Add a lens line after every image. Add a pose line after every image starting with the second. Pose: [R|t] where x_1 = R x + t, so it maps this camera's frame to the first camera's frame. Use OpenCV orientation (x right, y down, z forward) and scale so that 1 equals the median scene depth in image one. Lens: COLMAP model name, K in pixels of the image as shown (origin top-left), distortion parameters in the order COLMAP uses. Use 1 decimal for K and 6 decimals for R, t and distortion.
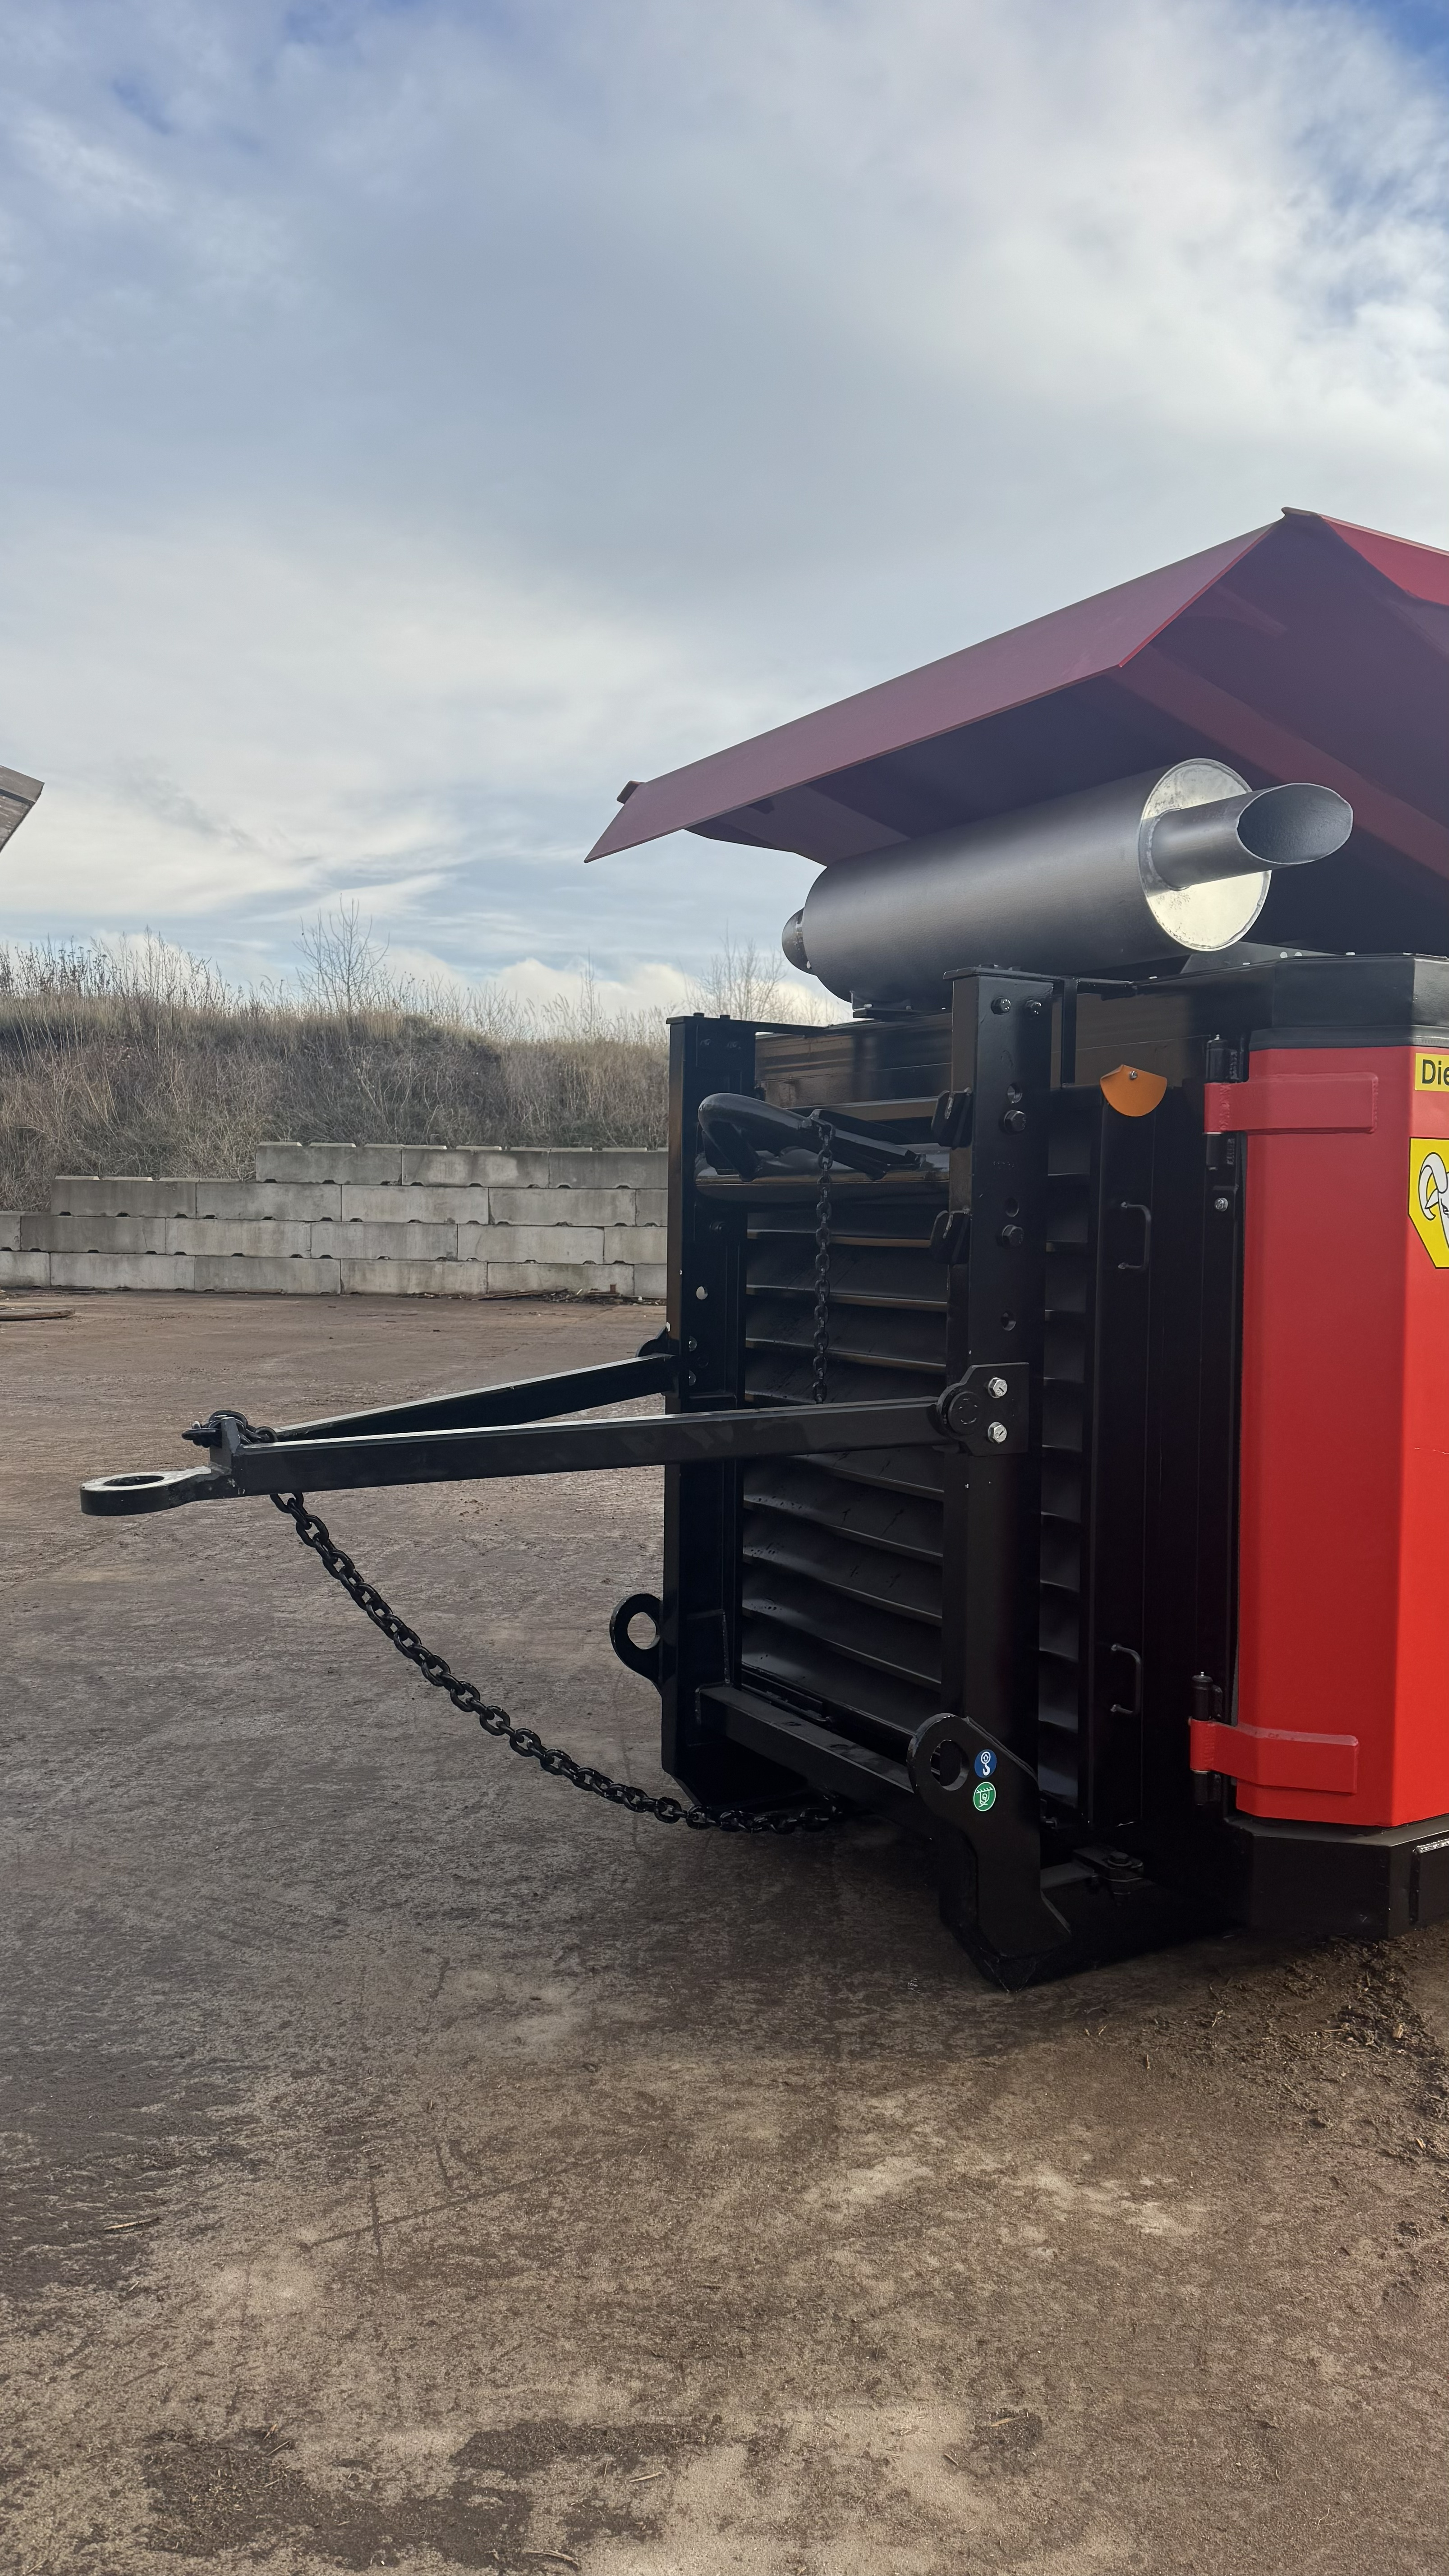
lens RADIAL K [[1767.9, 0, 757.1], [0, 1767.9, 1276.5], [0, 0, 1]] dist [0.086750, -0.097020]
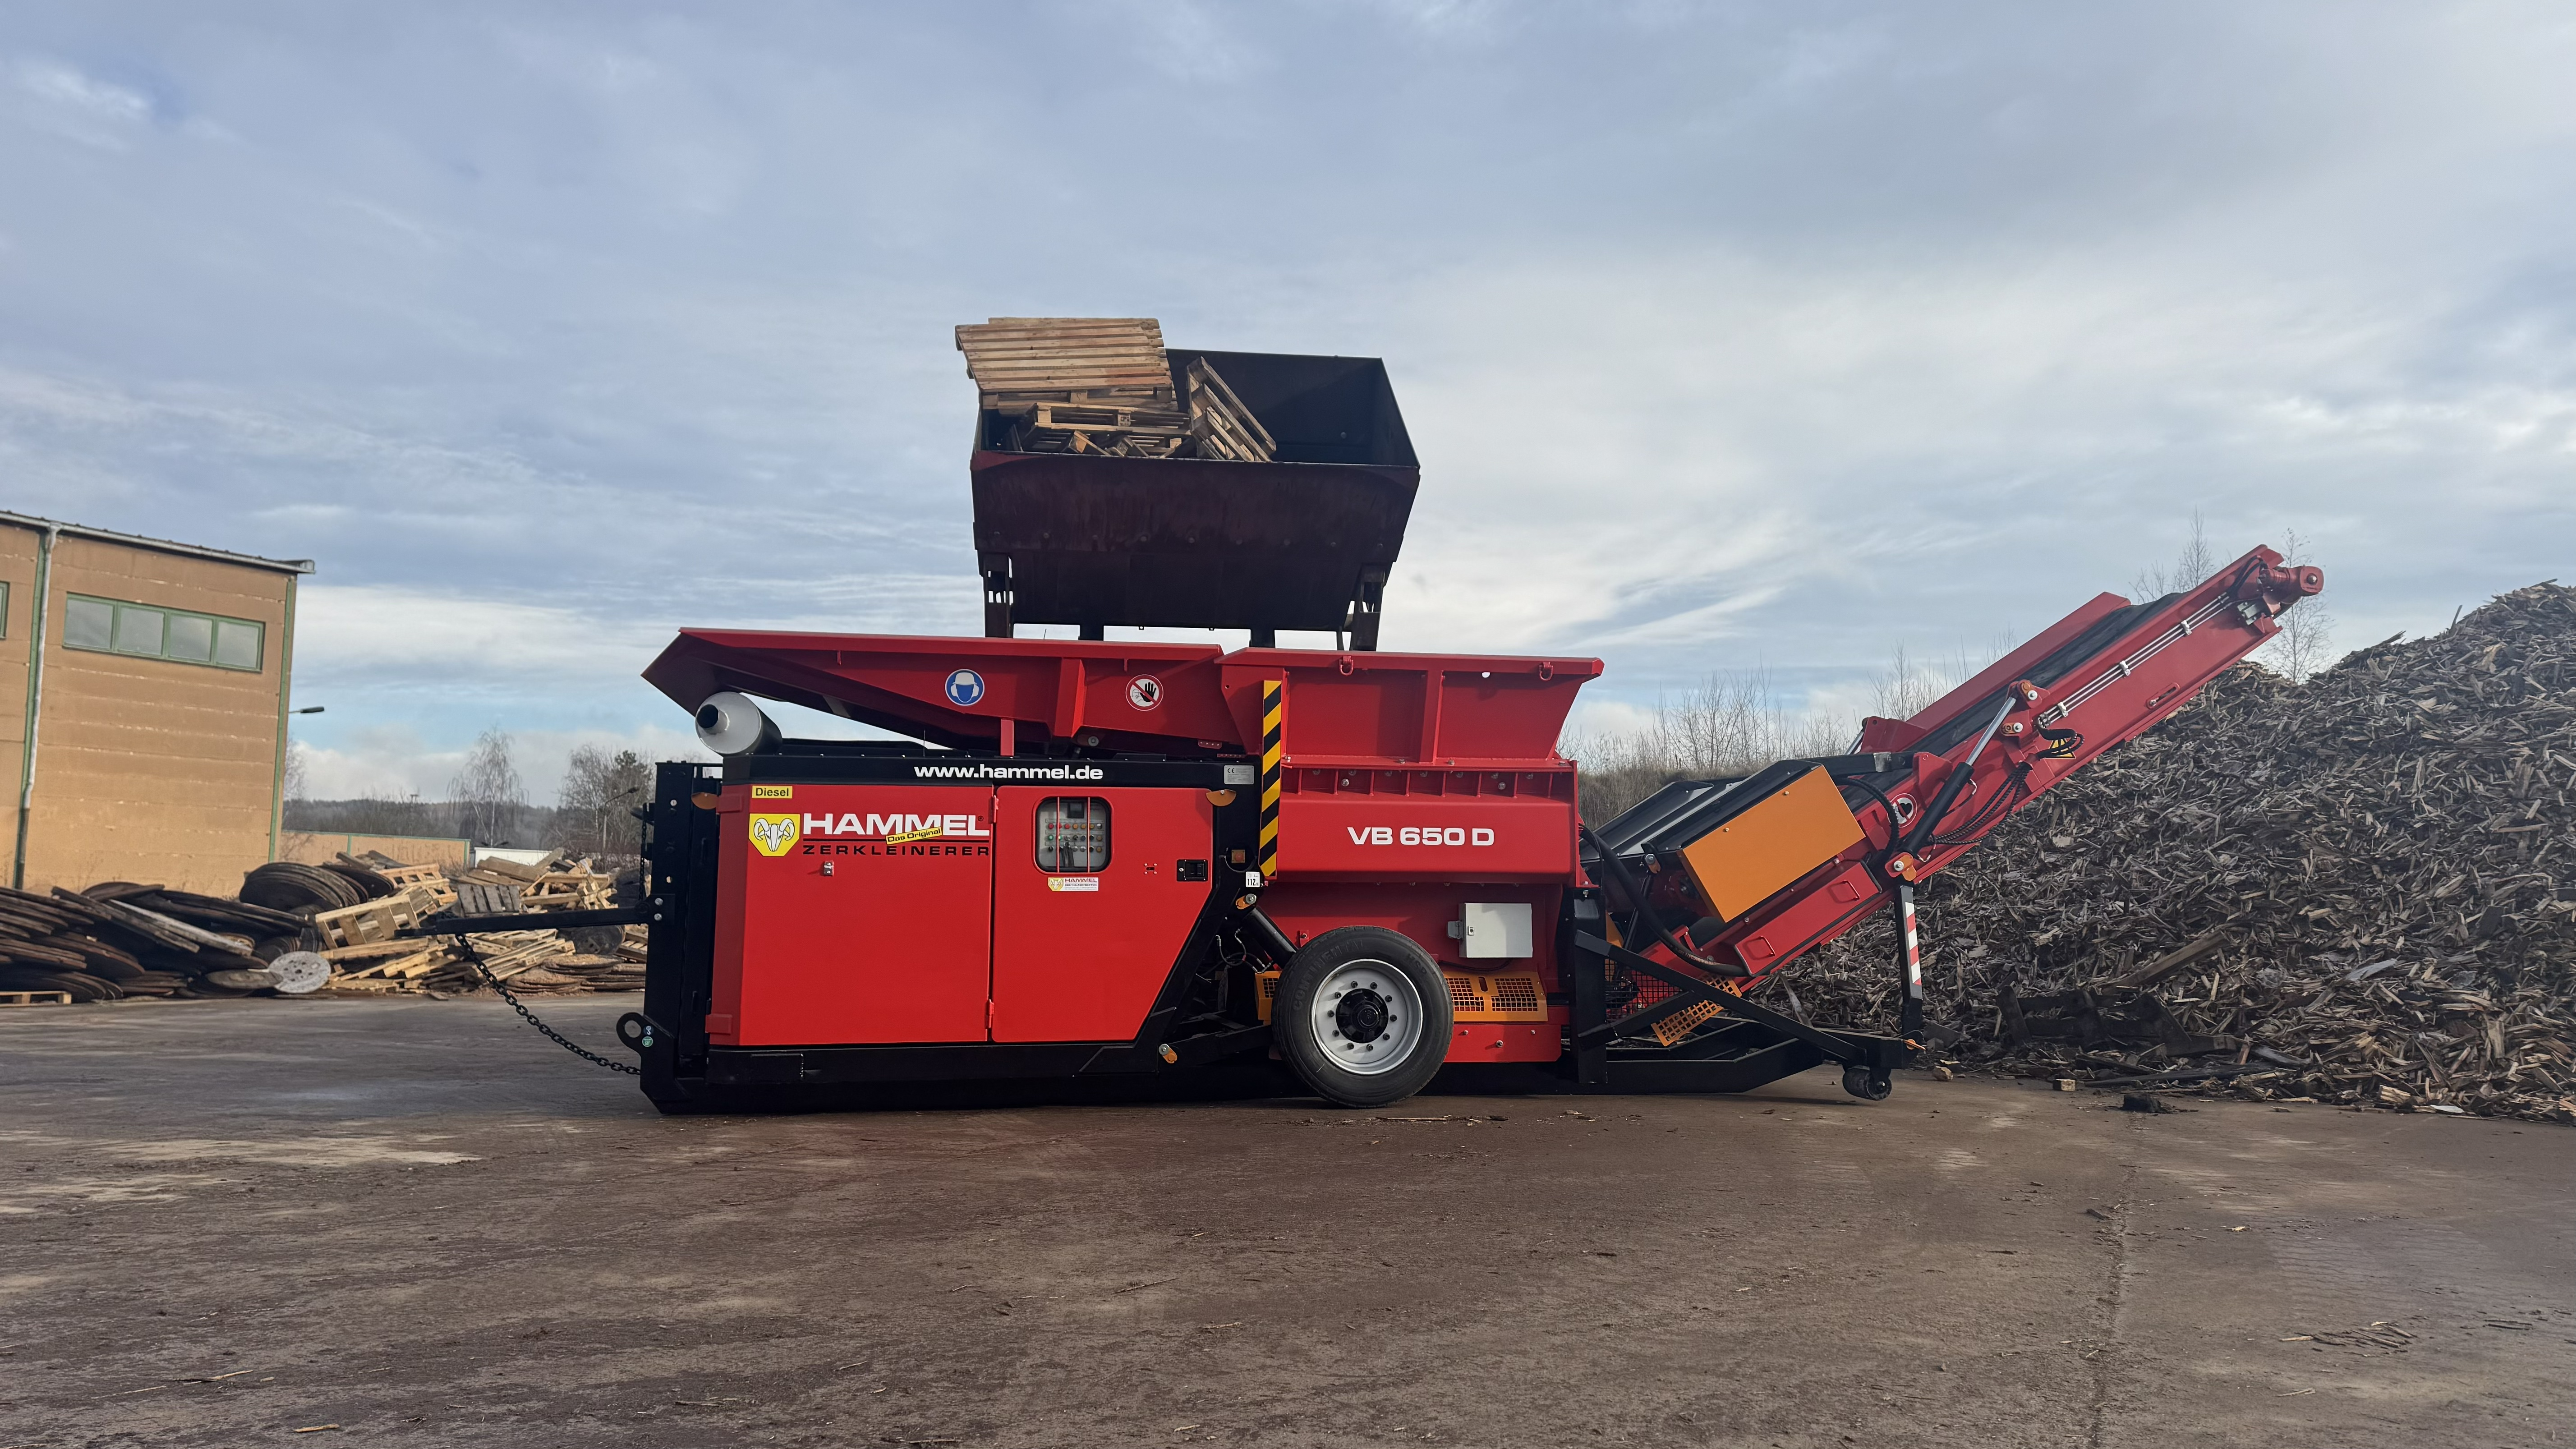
lens RADIAL K [[1767.9, 0, 1303.3], [0, 1767.9, 718.7], [0, 0, 1]] dist [0.086750, -0.097020]
pose [[0.922985, -0.054102, -0.381015, 1.790894], [-0.007794, 0.987237, -0.159065, 0.178511], [0.384758, 0.149784, 0.910783, -1.063472]]
